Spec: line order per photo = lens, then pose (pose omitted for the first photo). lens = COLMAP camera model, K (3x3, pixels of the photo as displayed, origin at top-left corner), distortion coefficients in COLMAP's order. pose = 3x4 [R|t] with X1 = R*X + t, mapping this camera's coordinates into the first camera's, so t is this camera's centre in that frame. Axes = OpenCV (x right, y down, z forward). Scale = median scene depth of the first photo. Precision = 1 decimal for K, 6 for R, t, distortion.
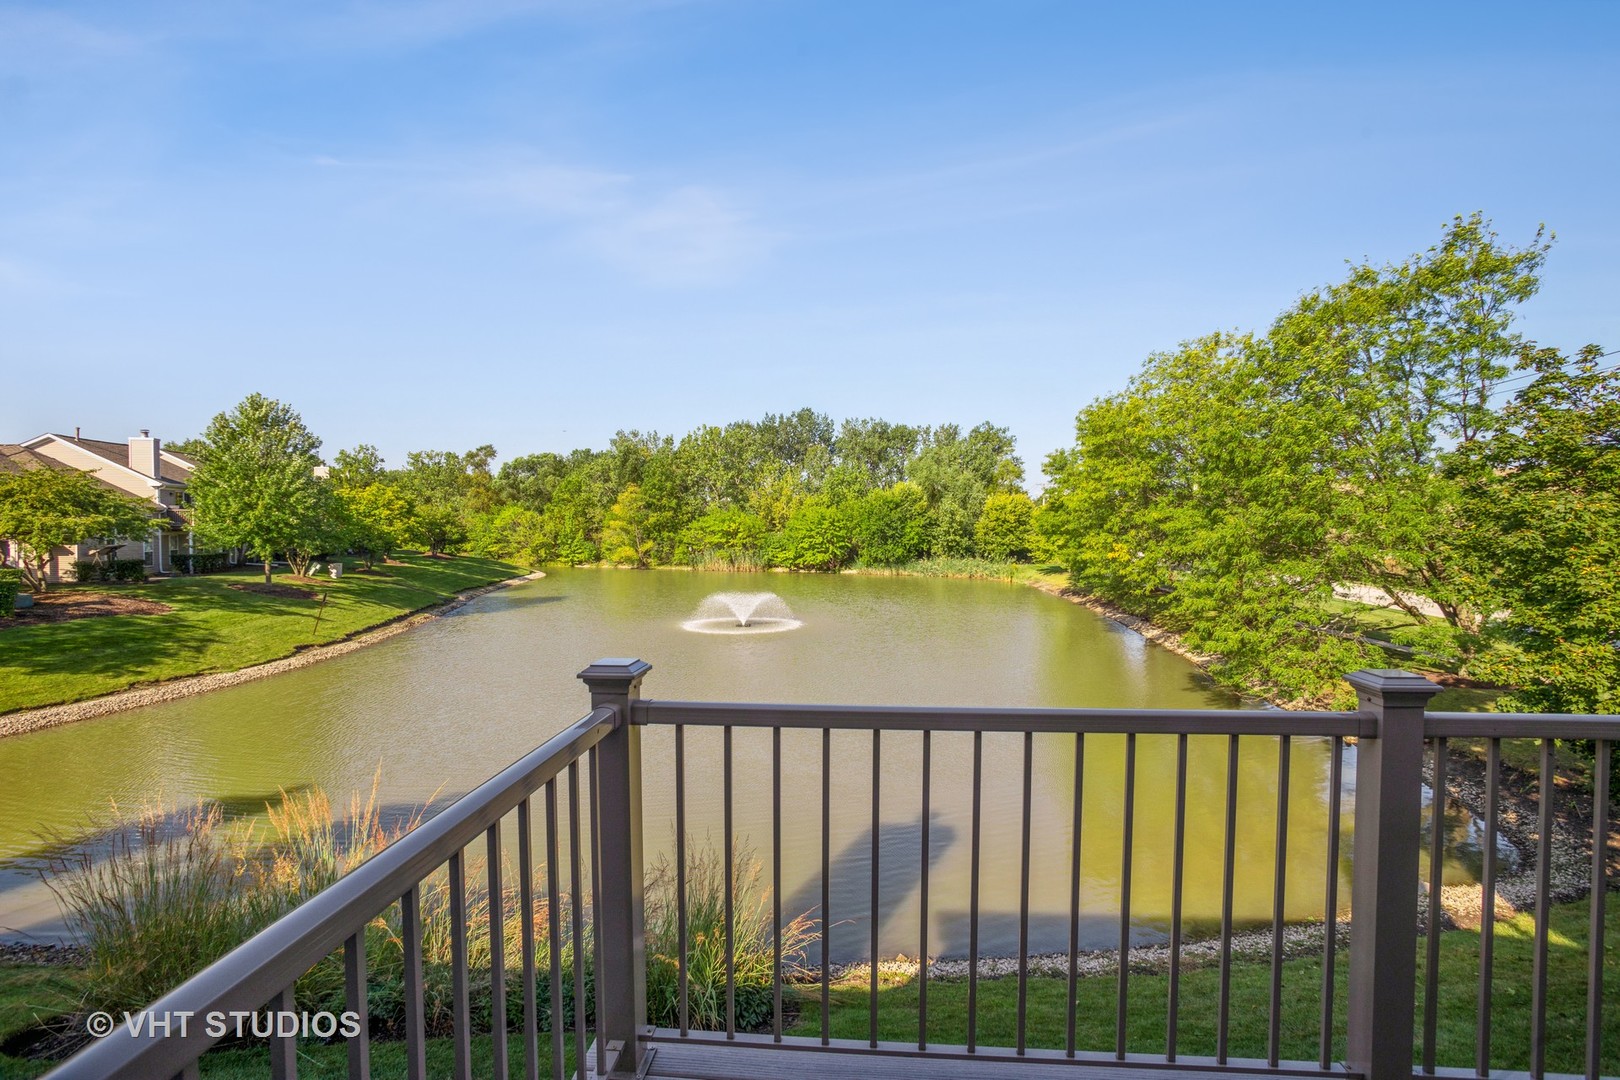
lens RADIAL K [[795.3, 0, 814.8], [0, 795.3, 518.7], [0, 0, 1]] dist [-0.040394, 0.000768]
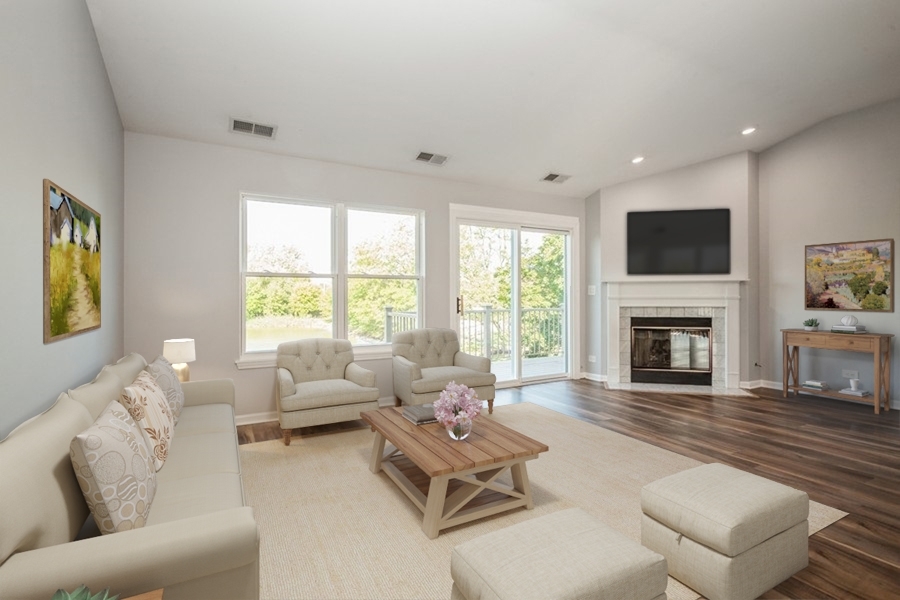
lens RADIAL K [[441.8, 0, 452.7], [0, 441.8, 288.2], [0, 0, 1]] dist [-0.040394, 0.000768]
pose [[0.833039, 0.006058, 0.553181, -0.110711], [0.002896, 0.999879, -0.015311, 0.006470], [-0.553206, 0.014356, 0.832921, -0.138438]]
